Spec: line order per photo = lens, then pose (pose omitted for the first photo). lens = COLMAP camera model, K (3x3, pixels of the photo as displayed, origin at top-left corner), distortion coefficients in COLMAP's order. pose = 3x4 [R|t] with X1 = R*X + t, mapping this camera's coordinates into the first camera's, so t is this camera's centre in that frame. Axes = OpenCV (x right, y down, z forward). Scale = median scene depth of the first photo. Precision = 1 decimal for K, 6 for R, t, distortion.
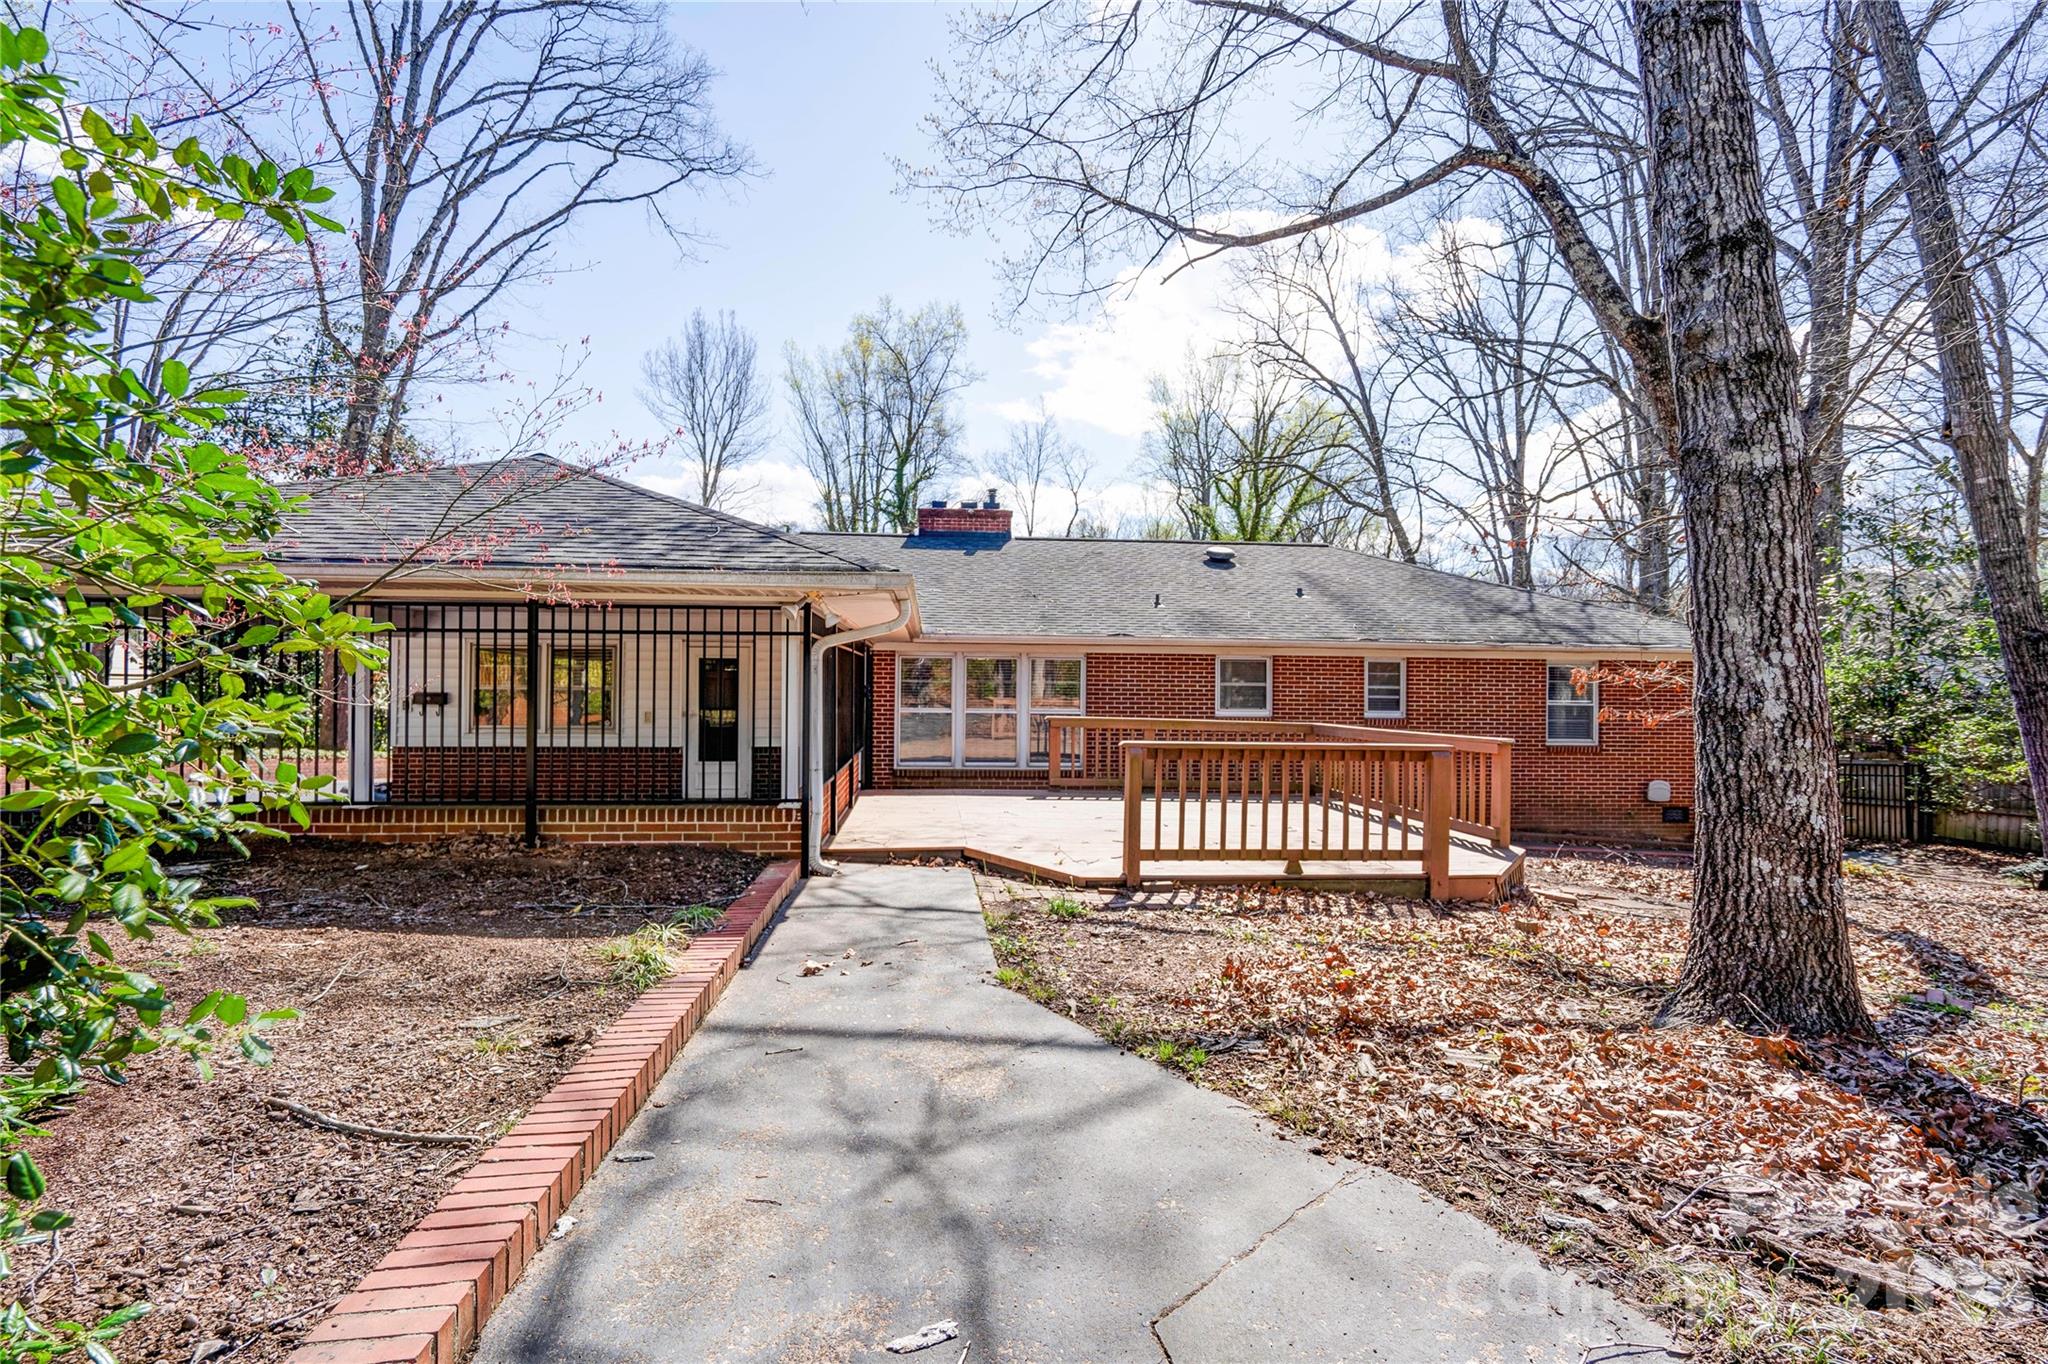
lens RADIAL K [[941.2, 0, 1023.4], [0, 941.2, 677.4], [0, 0, 1]] dist [-0.010444, 0.023556]
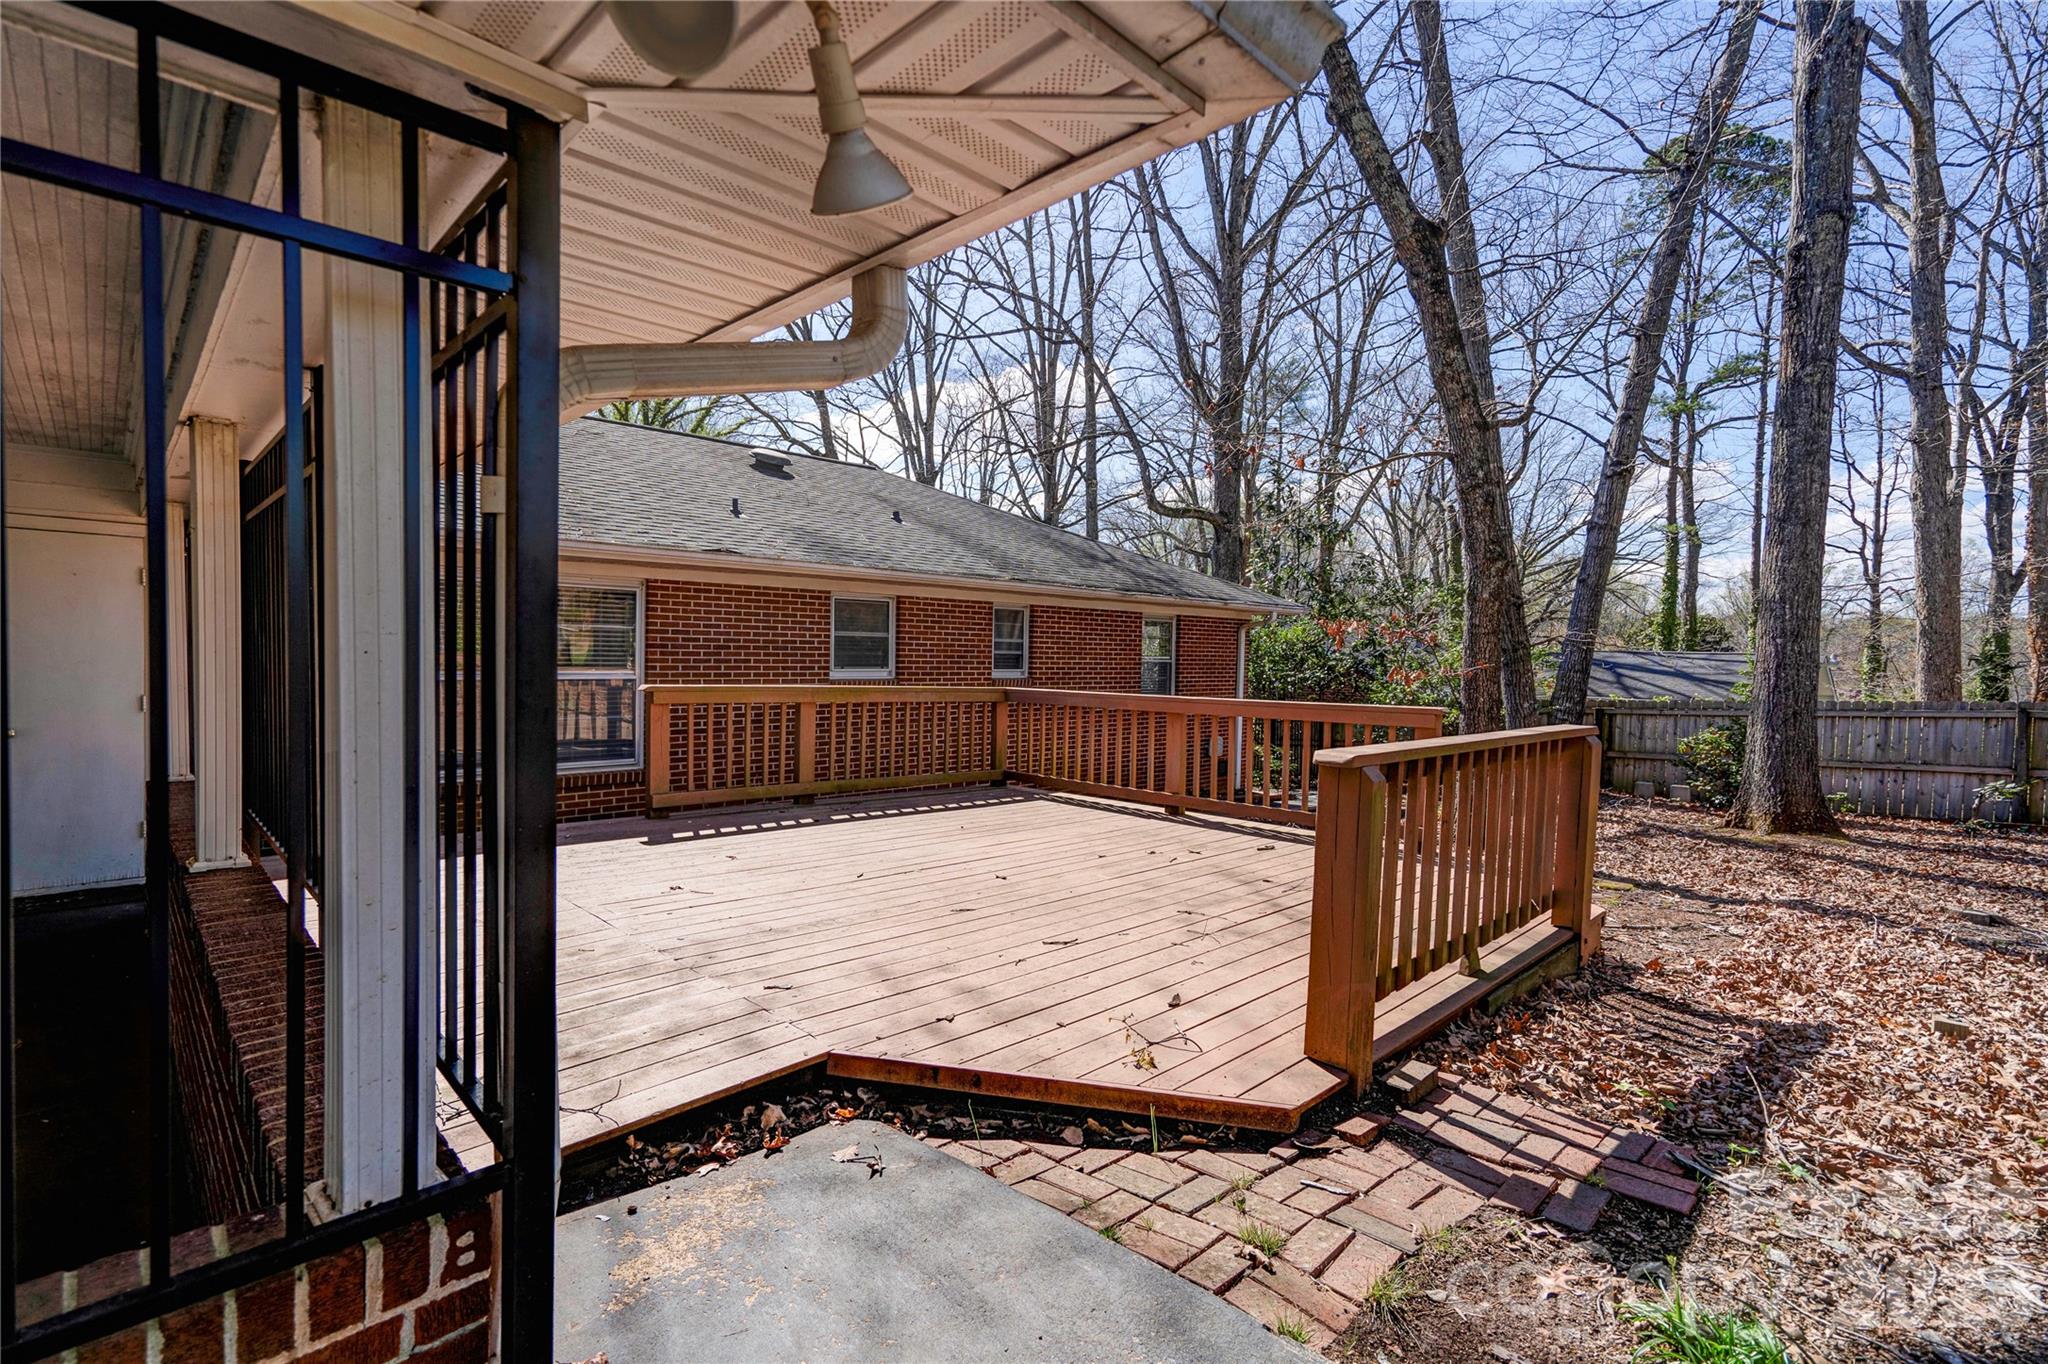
lens RADIAL K [[941.2, 0, 1023.4], [0, 941.2, 677.4], [0, 0, 1]] dist [-0.010444, 0.023556]
pose [[0.781380, -0.011005, 0.623958, -0.120483], [-0.018850, 0.998972, 0.041226, 0.008278], [-0.623770, -0.043975, 0.780370, 0.348920]]
